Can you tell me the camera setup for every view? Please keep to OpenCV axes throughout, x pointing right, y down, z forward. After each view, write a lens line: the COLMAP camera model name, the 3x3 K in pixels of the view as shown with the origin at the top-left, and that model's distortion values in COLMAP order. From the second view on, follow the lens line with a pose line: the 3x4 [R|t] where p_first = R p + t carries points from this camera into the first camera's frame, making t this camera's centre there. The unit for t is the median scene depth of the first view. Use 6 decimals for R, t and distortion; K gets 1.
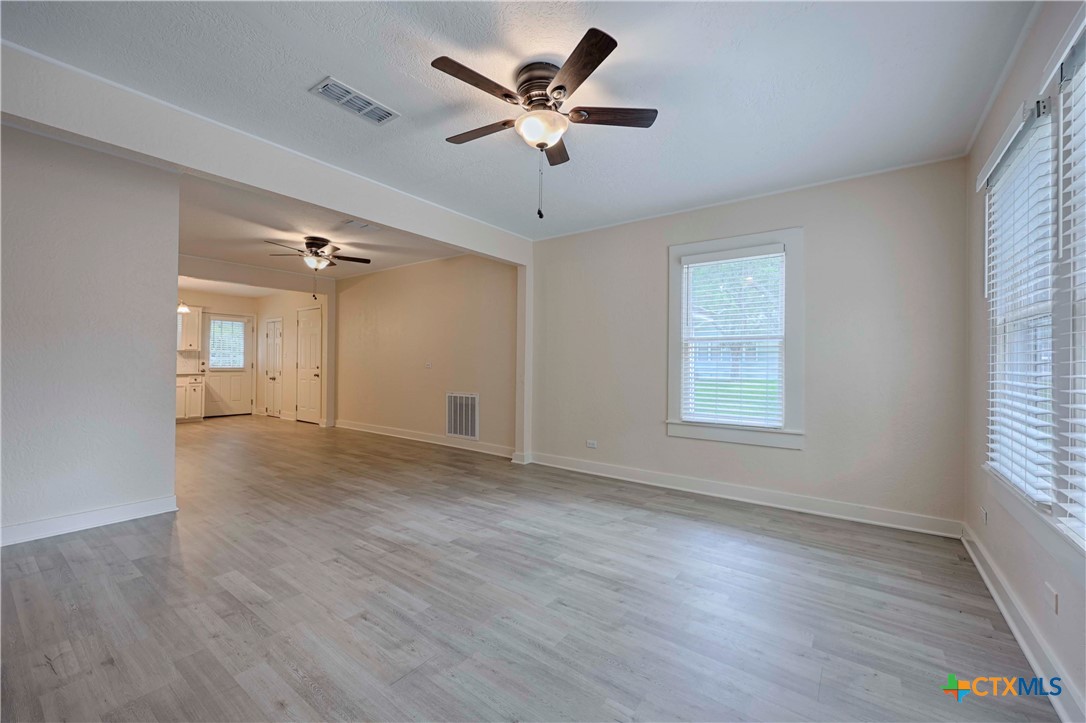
lens RADIAL K [[436.8, 0, 540.4], [0, 436.8, 359.7], [0, 0, 1]] dist [-0.000394, -0.000037]
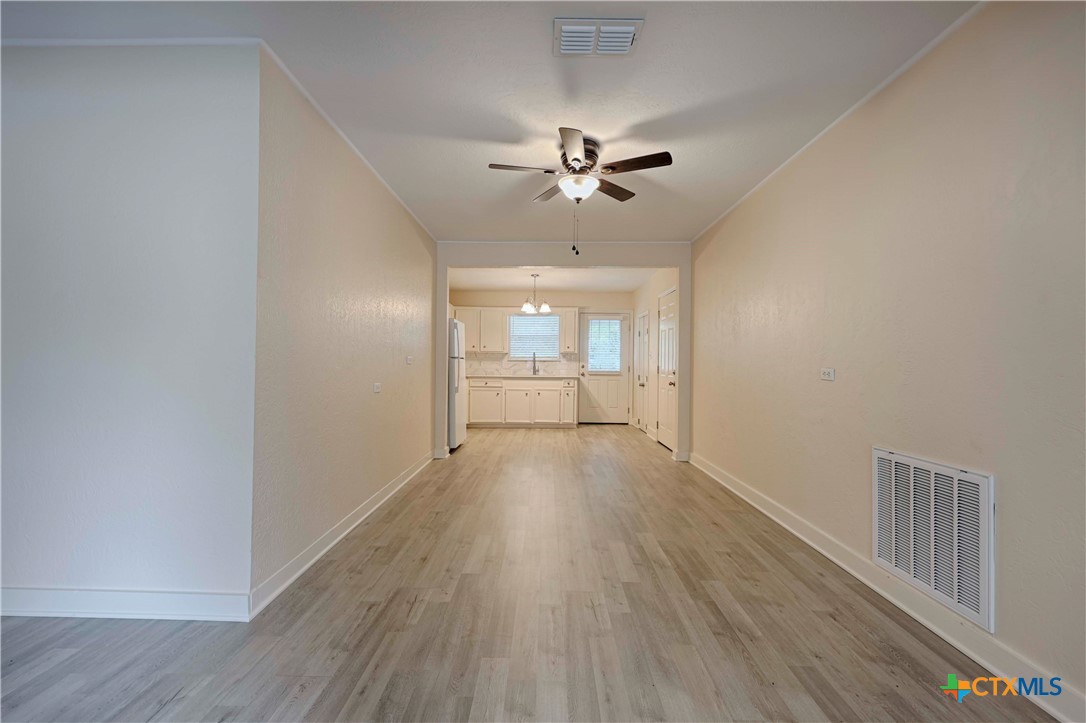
lens RADIAL K [[436.8, 0, 543.5], [0, 436.8, 358.2], [0, 0, 1]] dist [-0.000394, -0.000037]
pose [[0.586241, -0.008583, -0.810091, -0.053492], [0.000287, 0.999946, -0.010387, 0.000936], [0.810137, 0.005857, 0.586212, 0.388527]]
